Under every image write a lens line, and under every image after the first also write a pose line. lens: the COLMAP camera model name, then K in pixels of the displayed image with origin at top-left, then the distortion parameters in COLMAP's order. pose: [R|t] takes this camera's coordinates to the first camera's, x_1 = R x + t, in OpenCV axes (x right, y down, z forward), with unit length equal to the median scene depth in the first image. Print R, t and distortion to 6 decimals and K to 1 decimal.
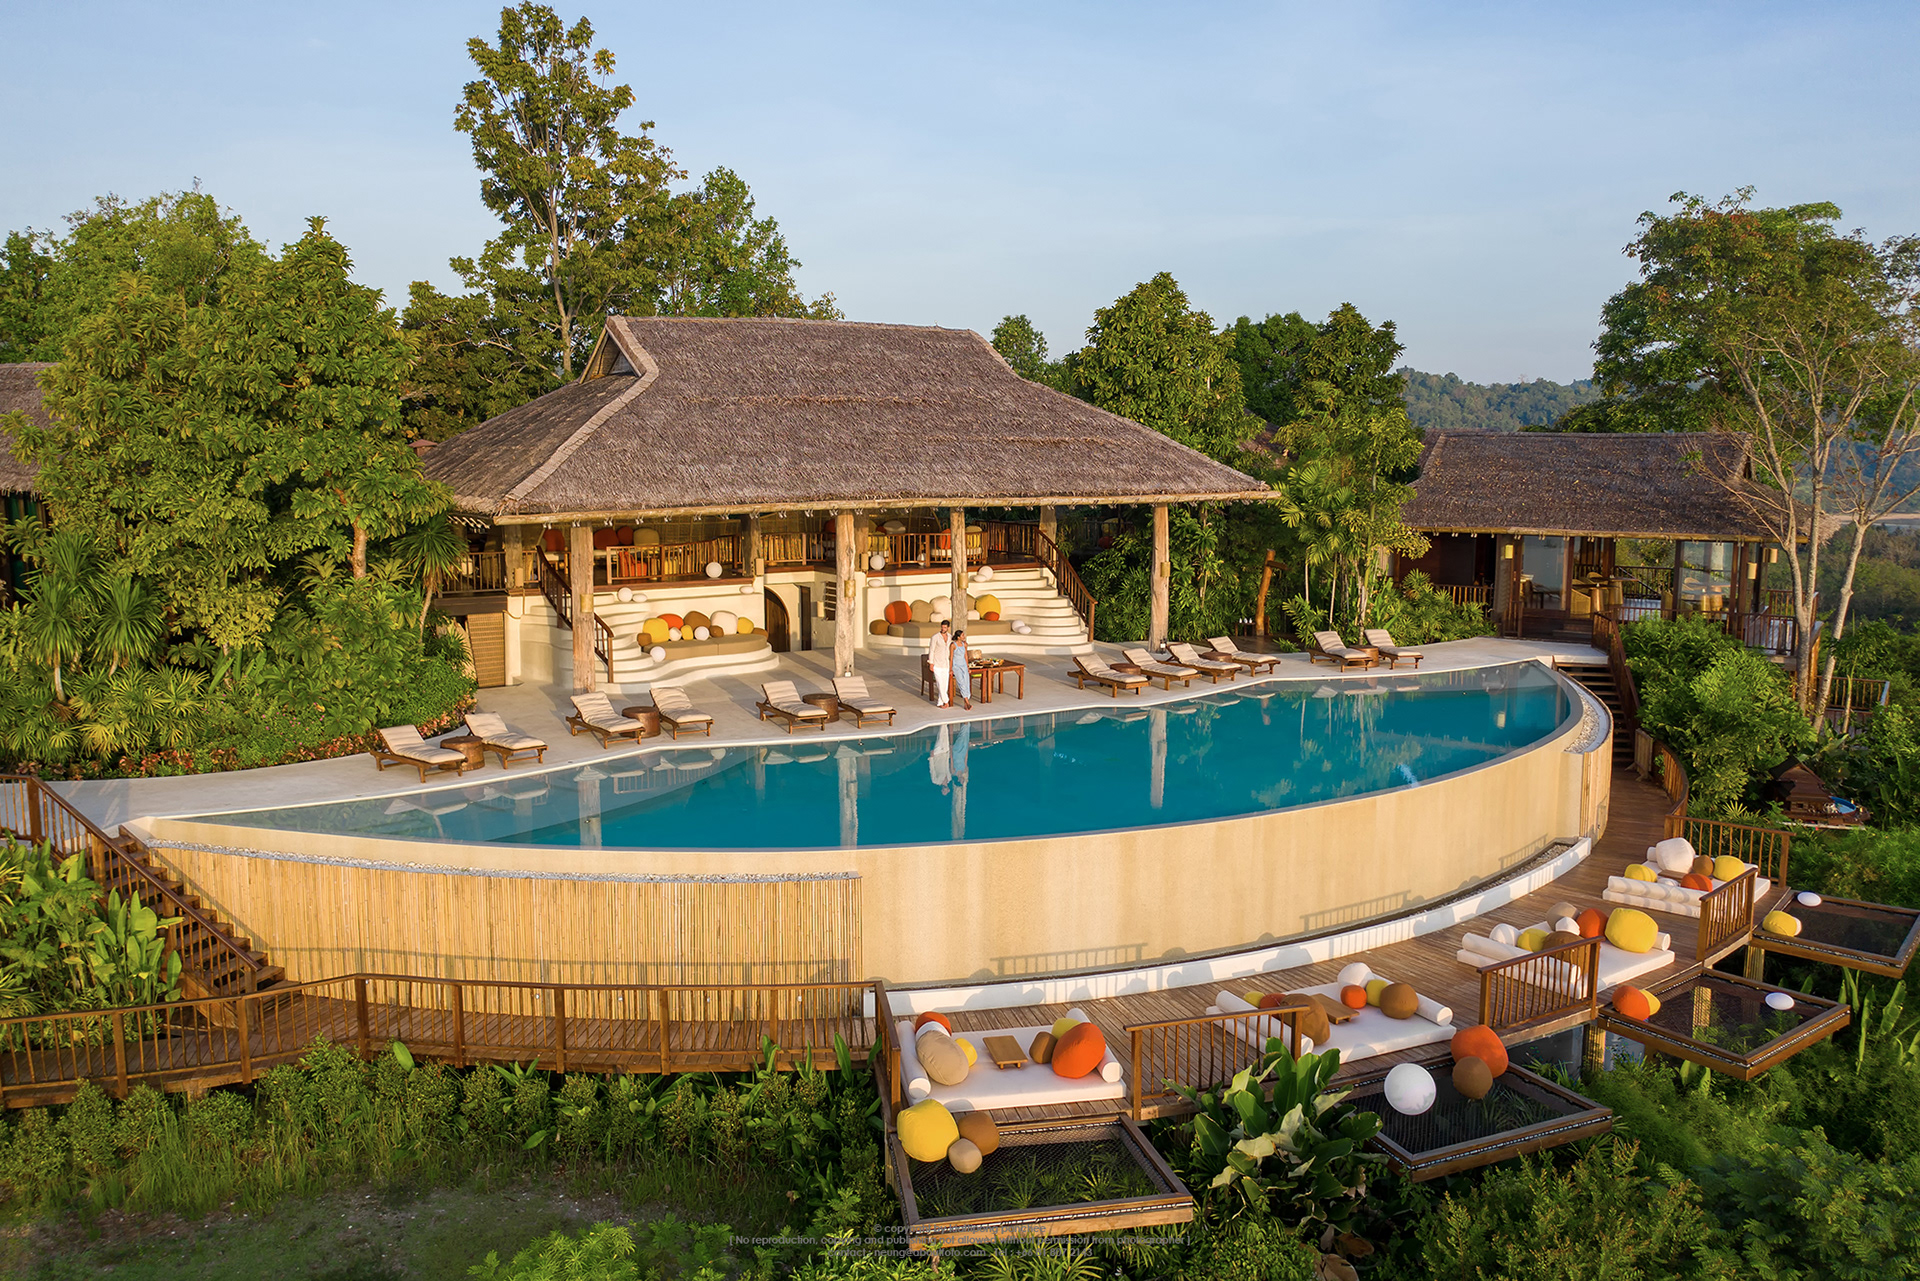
lens RADIAL K [[1530.2, 0, 960.0], [0, 1530.2, 640.5], [0, 0, 1]] dist [-0.013601, -0.002522]
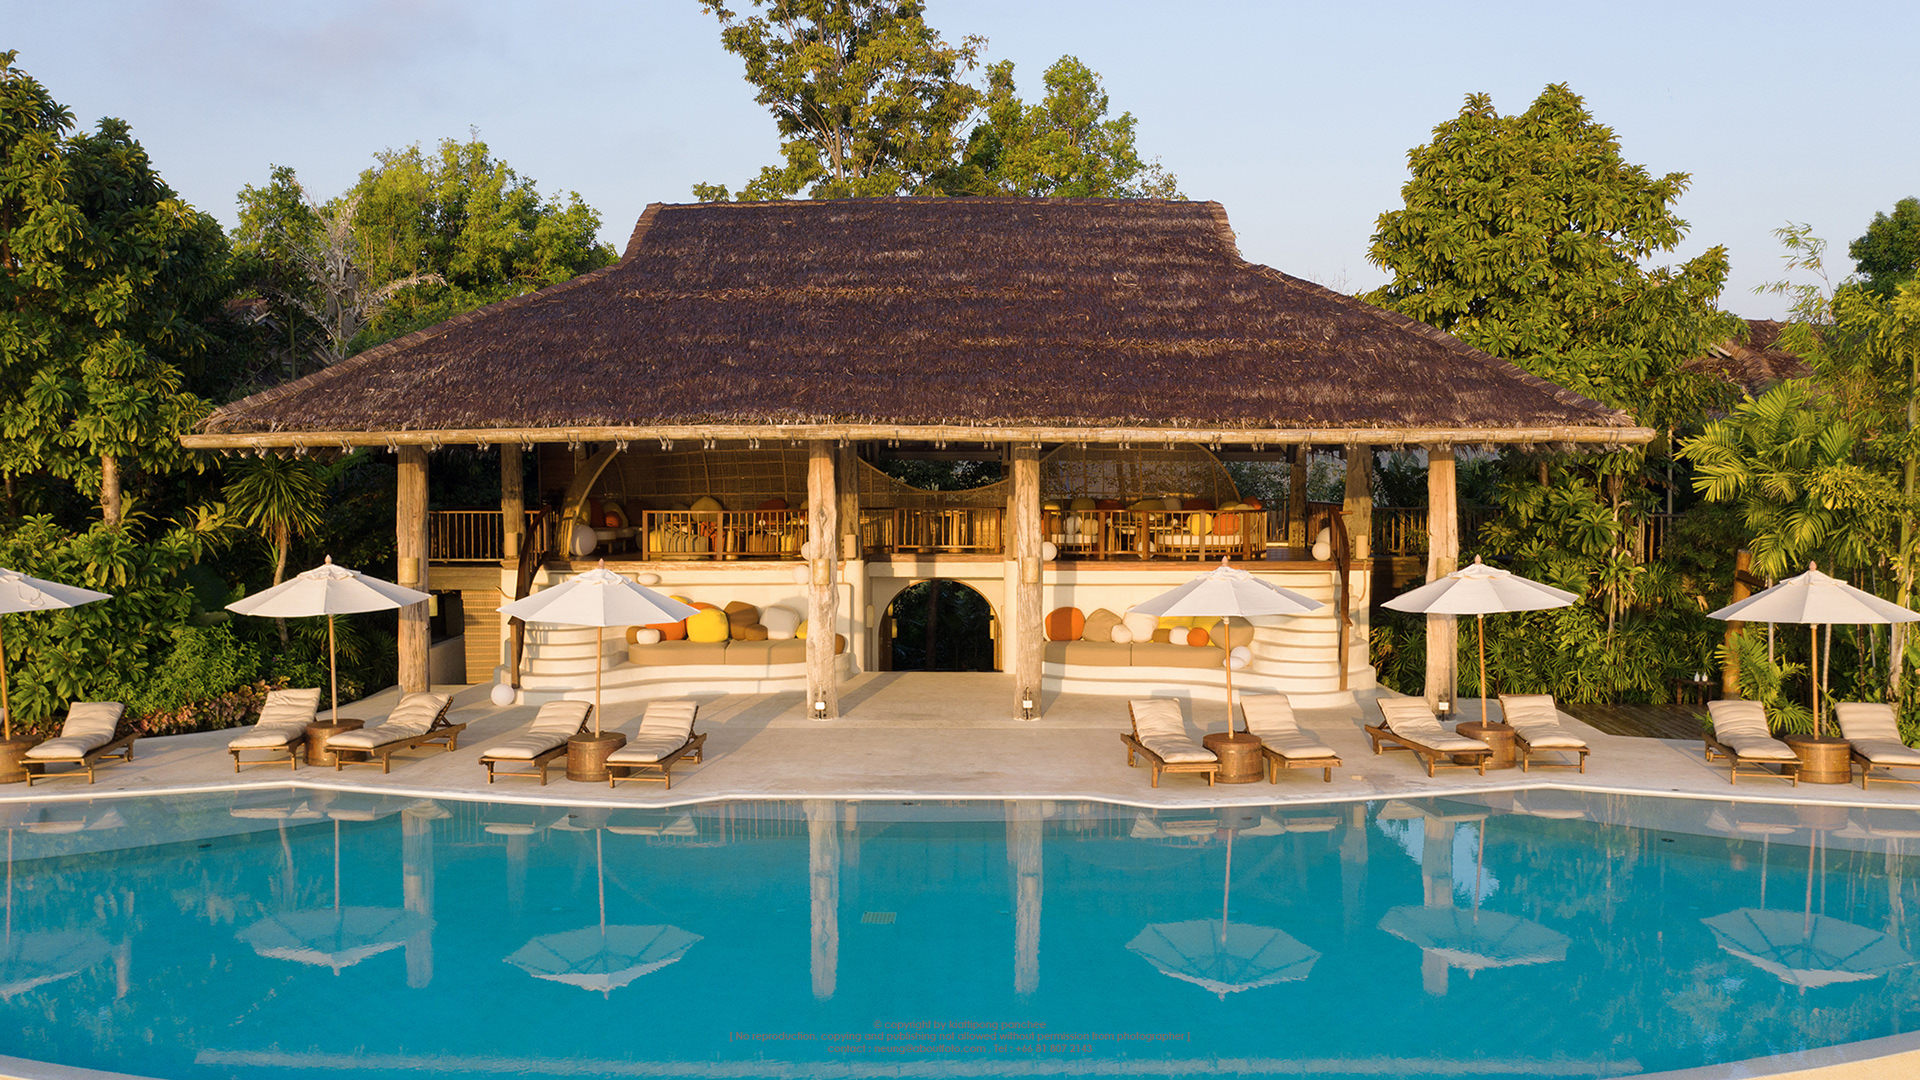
lens RADIAL K [[1511.2, 0, 960.0], [0, 1511.2, 540.0], [0, 0, 1]] dist [-0.005528, -0.002042]
pose [[0.843454, 0.025279, -0.536607, 0.278027], [-0.070853, 0.995401, -0.064475, -0.007015], [0.532509, 0.092402, 0.841366, 0.412042]]
